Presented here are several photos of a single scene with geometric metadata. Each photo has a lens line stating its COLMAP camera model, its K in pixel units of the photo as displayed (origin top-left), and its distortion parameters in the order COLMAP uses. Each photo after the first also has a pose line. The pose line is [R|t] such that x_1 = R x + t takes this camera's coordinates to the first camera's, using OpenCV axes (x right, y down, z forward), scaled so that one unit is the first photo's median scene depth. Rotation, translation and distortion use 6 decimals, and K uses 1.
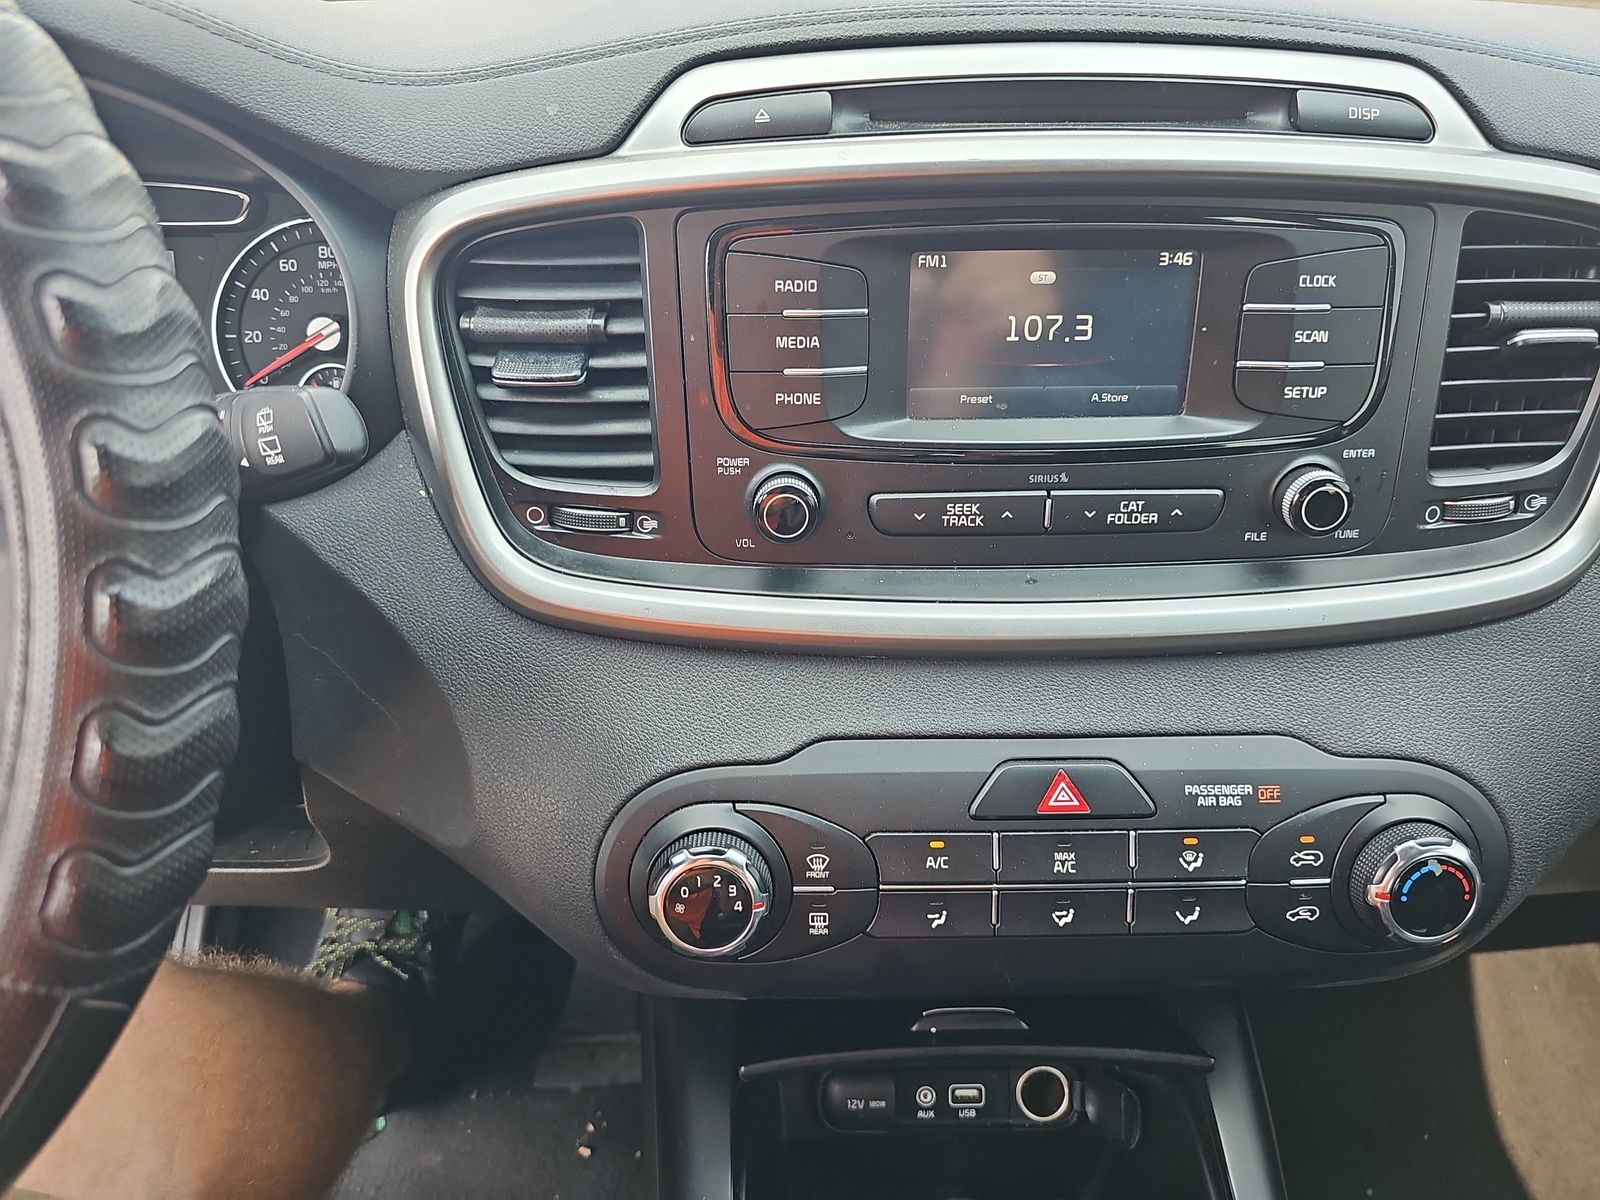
lens RADIAL K [[1192.4, 0, 800.0], [0, 1192.4, 600.0], [0, 0, 1]] dist [0.037797, -0.082053]
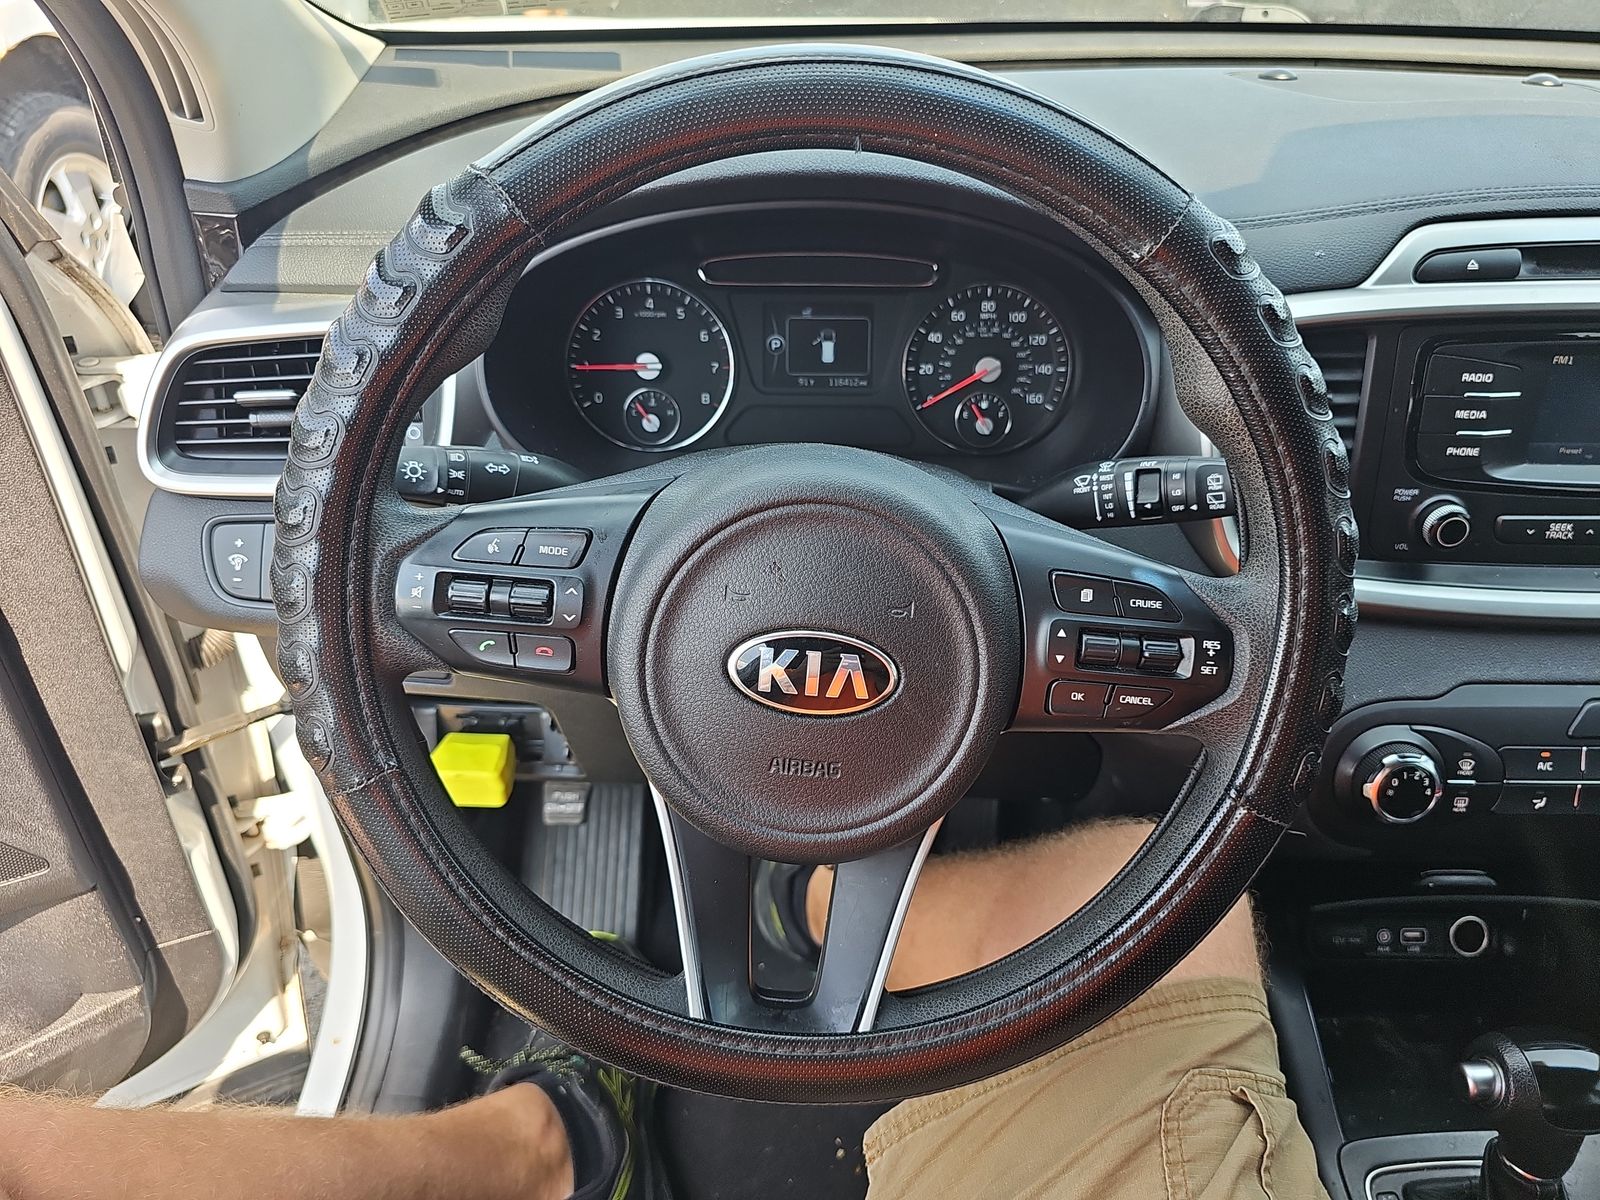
lens RADIAL K [[1192.4, 0, 800.0], [0, 1192.4, 600.0], [0, 0, 1]] dist [0.037797, -0.082053]
pose [[0.999611, 0.018650, -0.020726, -0.783904], [-0.016976, 0.996793, 0.078208, -0.088845], [0.022118, -0.077825, 0.996722, -0.494806]]
